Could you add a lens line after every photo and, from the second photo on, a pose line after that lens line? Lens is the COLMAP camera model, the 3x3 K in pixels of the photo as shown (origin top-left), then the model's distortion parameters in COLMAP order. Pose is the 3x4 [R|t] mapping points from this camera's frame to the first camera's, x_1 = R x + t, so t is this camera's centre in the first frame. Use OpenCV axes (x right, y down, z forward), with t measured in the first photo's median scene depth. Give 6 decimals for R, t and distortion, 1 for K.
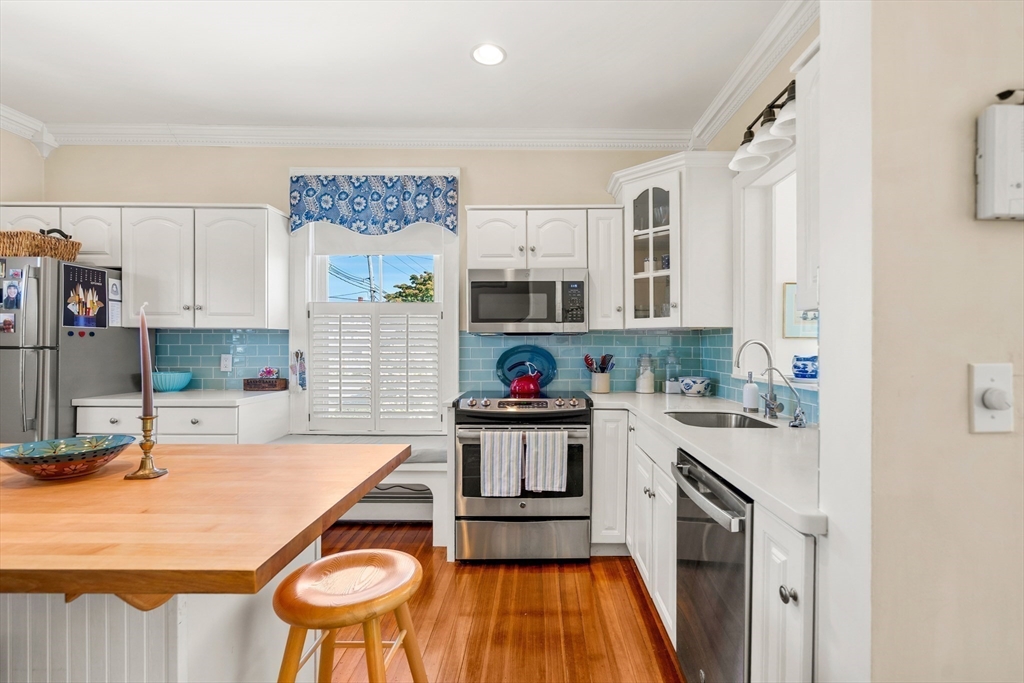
lens RADIAL K [[462.4, 0, 512.0], [0, 462.4, 341.5], [0, 0, 1]] dist [0.000711, 0.000048]
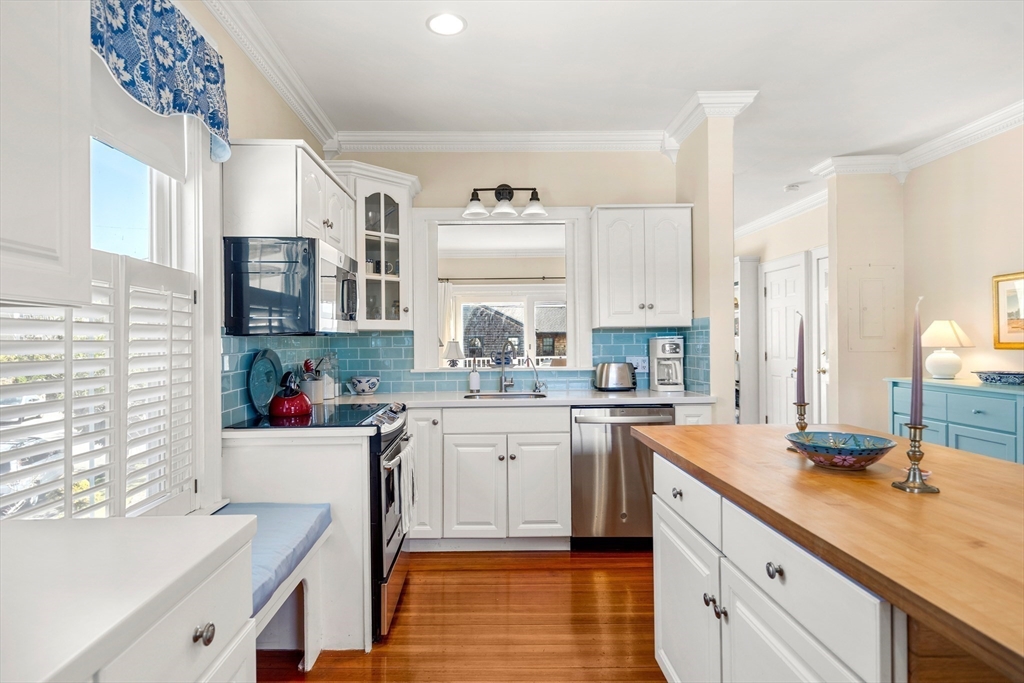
lens RADIAL K [[563.5, 0, 512.0], [0, 563.5, 341.5], [0, 0, 1]] dist [-0.001583, -0.000561]
pose [[-0.038373, -0.004019, 0.999255, -0.957503], [0.007904, 0.999959, 0.004326, -0.006241], [-0.999232, 0.008064, -0.038339, 0.764335]]
